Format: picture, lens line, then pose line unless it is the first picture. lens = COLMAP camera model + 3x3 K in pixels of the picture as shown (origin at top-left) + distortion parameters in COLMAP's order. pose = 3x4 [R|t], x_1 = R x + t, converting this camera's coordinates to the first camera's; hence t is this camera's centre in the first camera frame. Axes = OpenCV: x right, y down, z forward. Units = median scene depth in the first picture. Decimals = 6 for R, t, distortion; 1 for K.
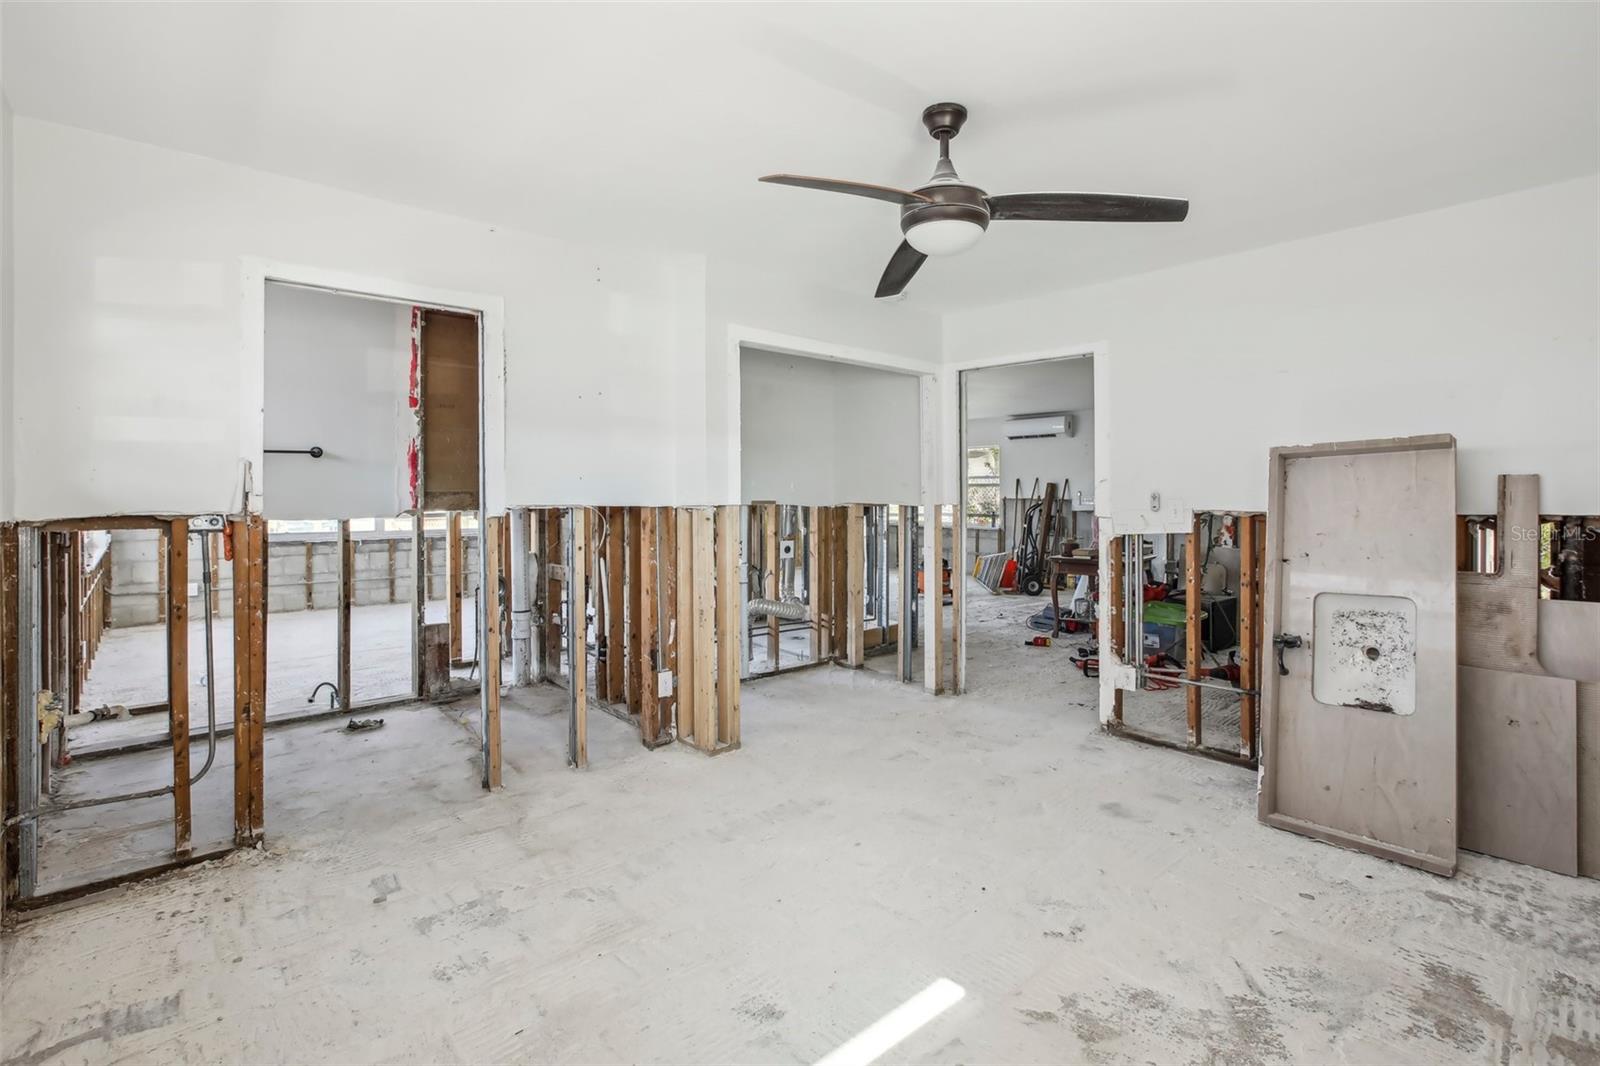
lens RADIAL K [[741.2, 0, 788.9], [0, 741.2, 497.1], [0, 0, 1]] dist [-0.040104, 0.016476]
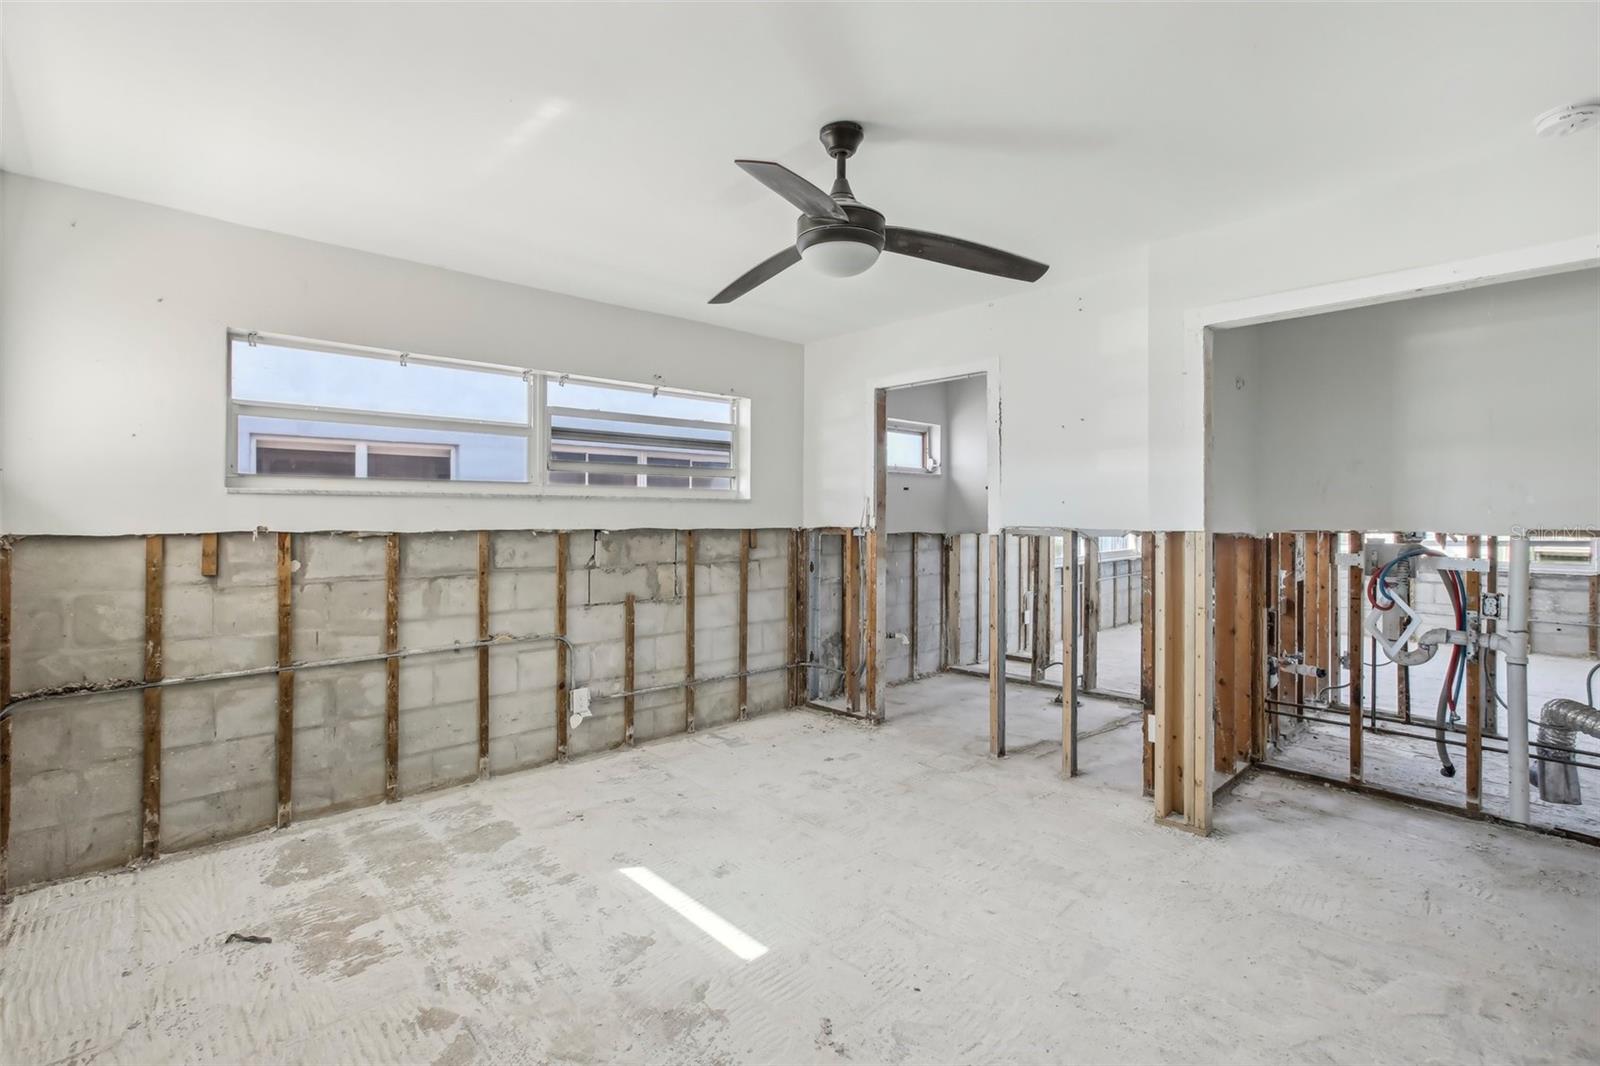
lens RADIAL K [[741.2, 0, 801.5], [0, 741.2, 516.9], [0, 0, 1]] dist [-0.040104, 0.016476]
pose [[0.038150, 0.003036, -0.999267, 1.144630], [-0.006864, 0.999973, 0.002776, -0.006563], [0.999248, 0.006753, 0.038169, 0.872151]]
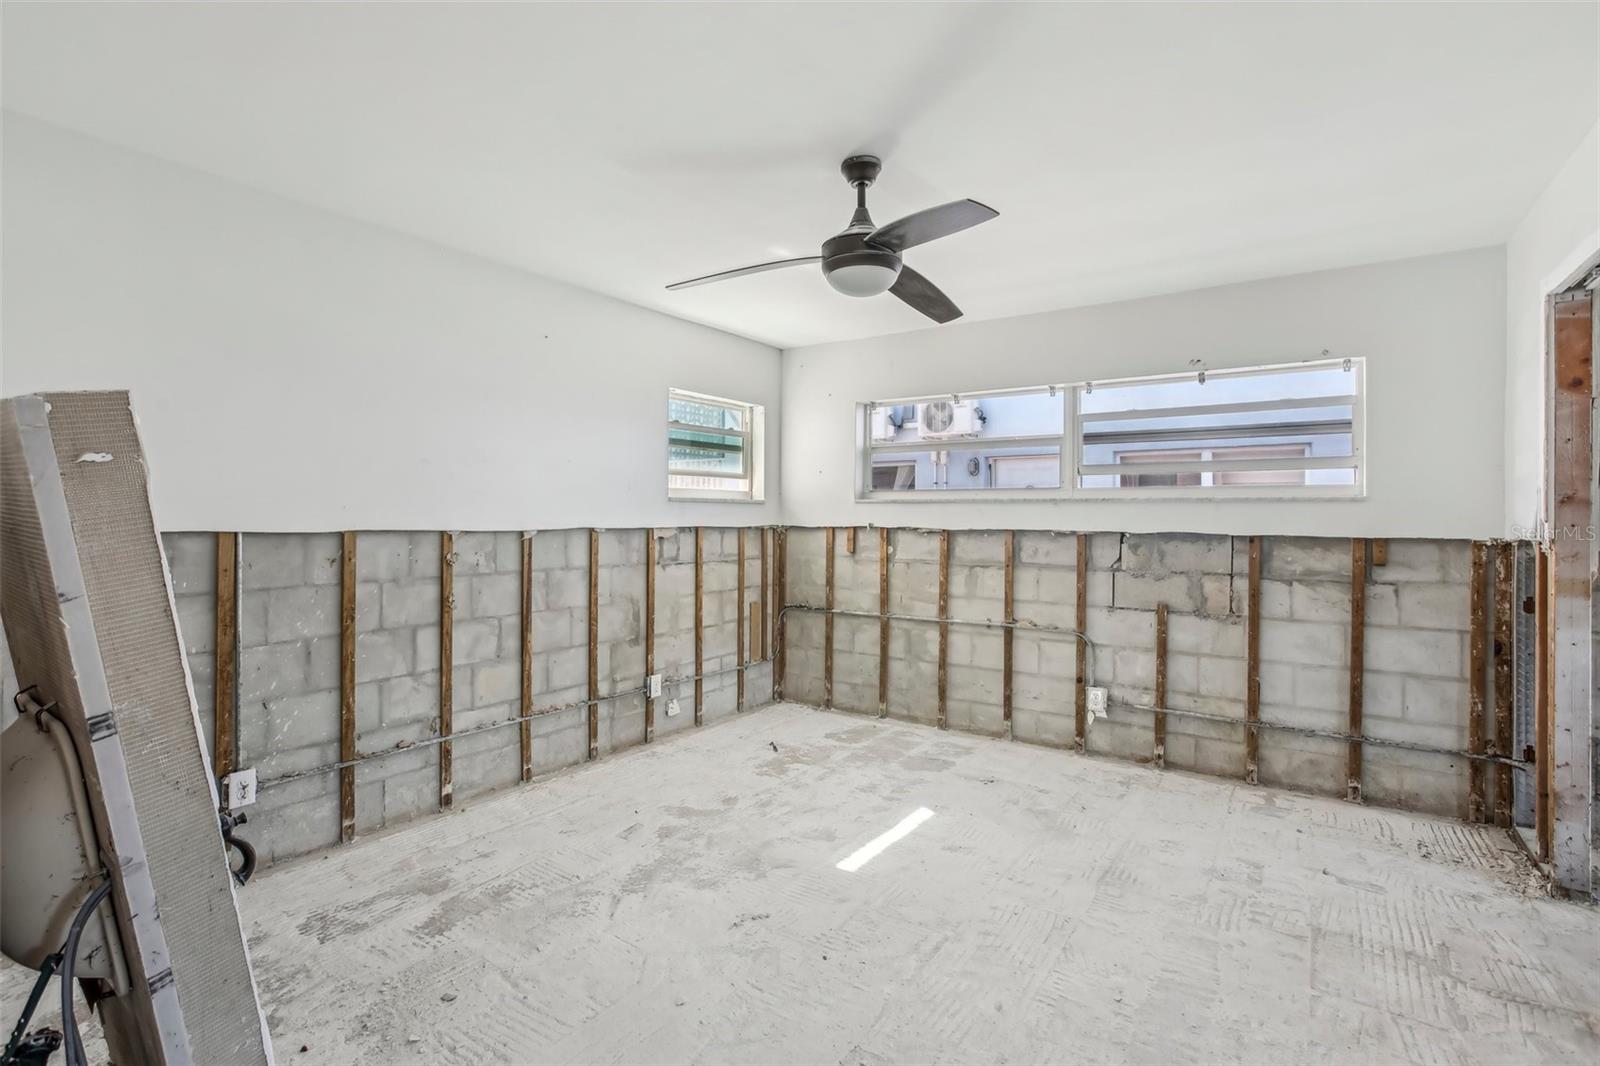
lens RADIAL K [[741.2, 0, 777.2], [0, 741.2, 517.9], [0, 0, 1]] dist [-0.040104, 0.016476]
pose [[-0.973545, -0.006242, -0.228411, 0.555131], [-0.007874, 0.999950, 0.006237, -0.005910], [0.228361, 0.007871, -0.973545, 1.935553]]
